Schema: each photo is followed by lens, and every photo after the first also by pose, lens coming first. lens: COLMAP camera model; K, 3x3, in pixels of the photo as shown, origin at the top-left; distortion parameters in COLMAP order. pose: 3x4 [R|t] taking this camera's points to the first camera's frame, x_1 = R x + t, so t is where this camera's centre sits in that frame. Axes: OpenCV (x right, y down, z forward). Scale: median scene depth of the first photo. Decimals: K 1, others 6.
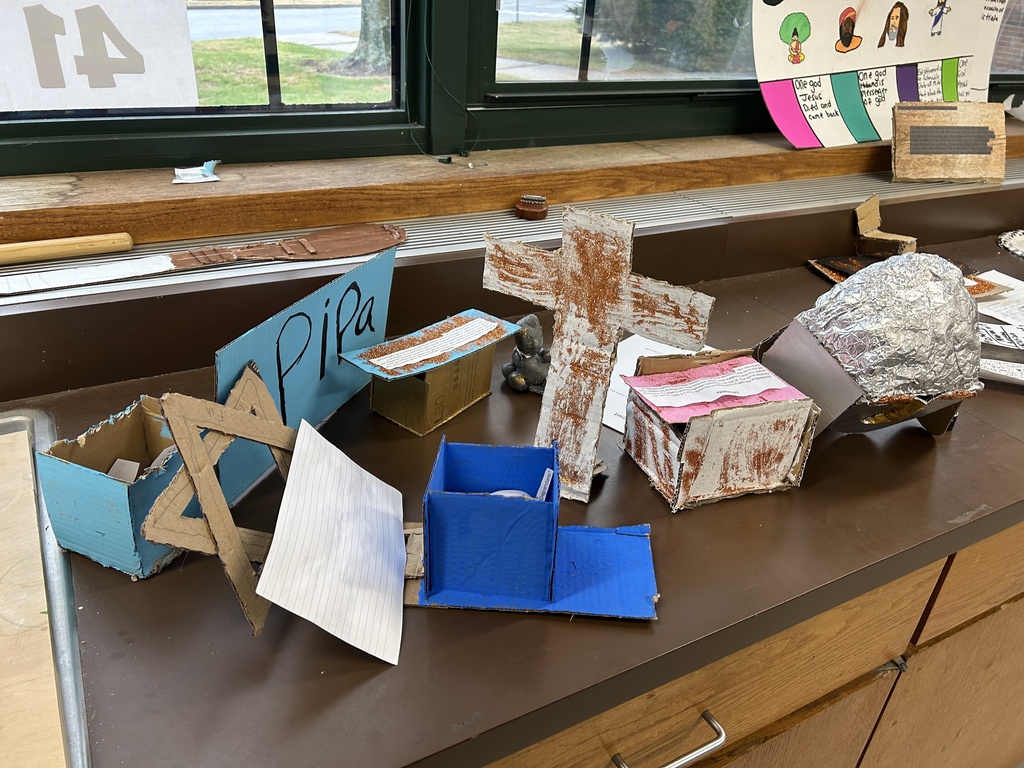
lens RADIAL K [[753.4, 0, 512.0], [0, 753.4, 384.0], [0, 0, 1]] dist [0.057522, -0.069554]
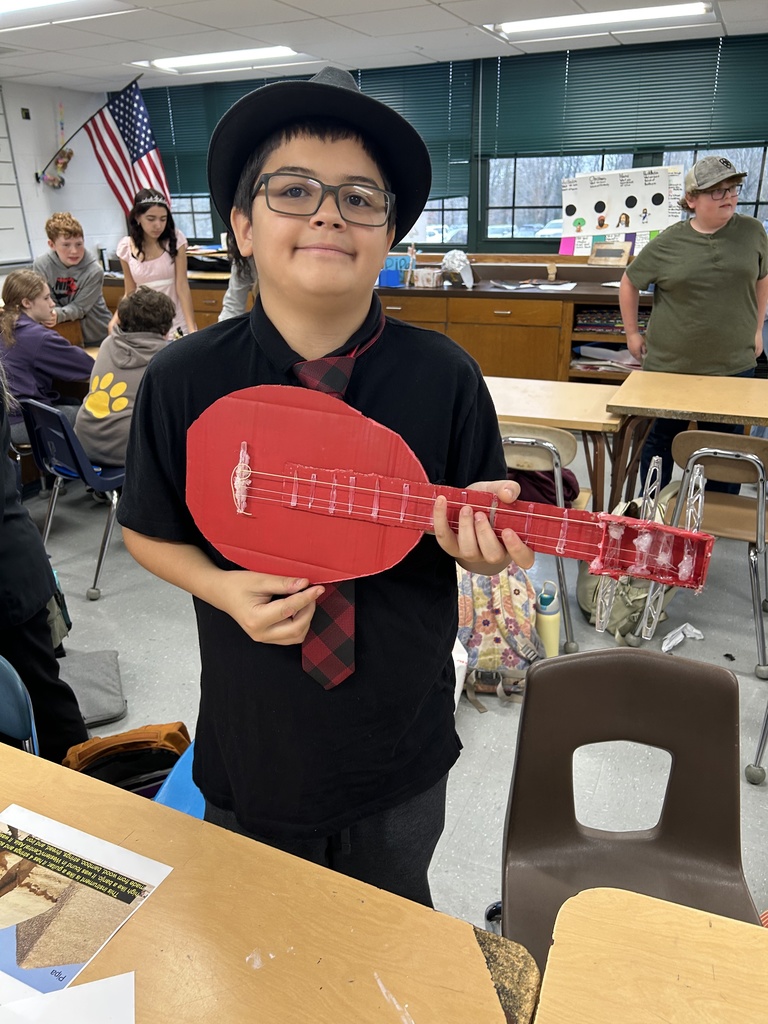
lens RADIAL K [[753.4, 0, 384.0], [0, 753.4, 512.0], [0, 0, 1]] dist [0.057522, -0.069554]
pose [[0.610138, 0.233469, -0.757116, 2.625463], [-0.348193, 0.937385, 0.008460, 0.983802], [0.711684, 0.258461, 0.653226, -1.449130]]
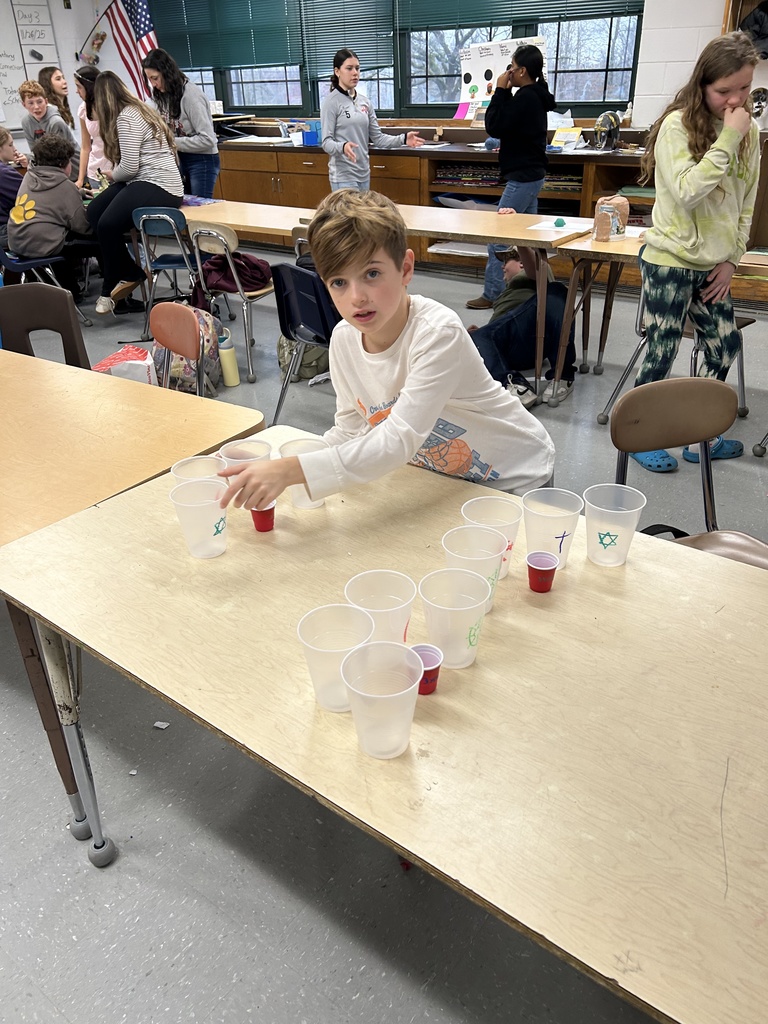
lens RADIAL K [[753.4, 0, 384.0], [0, 753.4, 512.0], [0, 0, 1]] dist [0.057522, -0.069554]
pose [[0.412796, 0.386149, -0.824917, 4.165967], [-0.409095, 0.887793, 0.210867, 0.812018], [0.813782, 0.250424, 0.524449, -0.875663]]
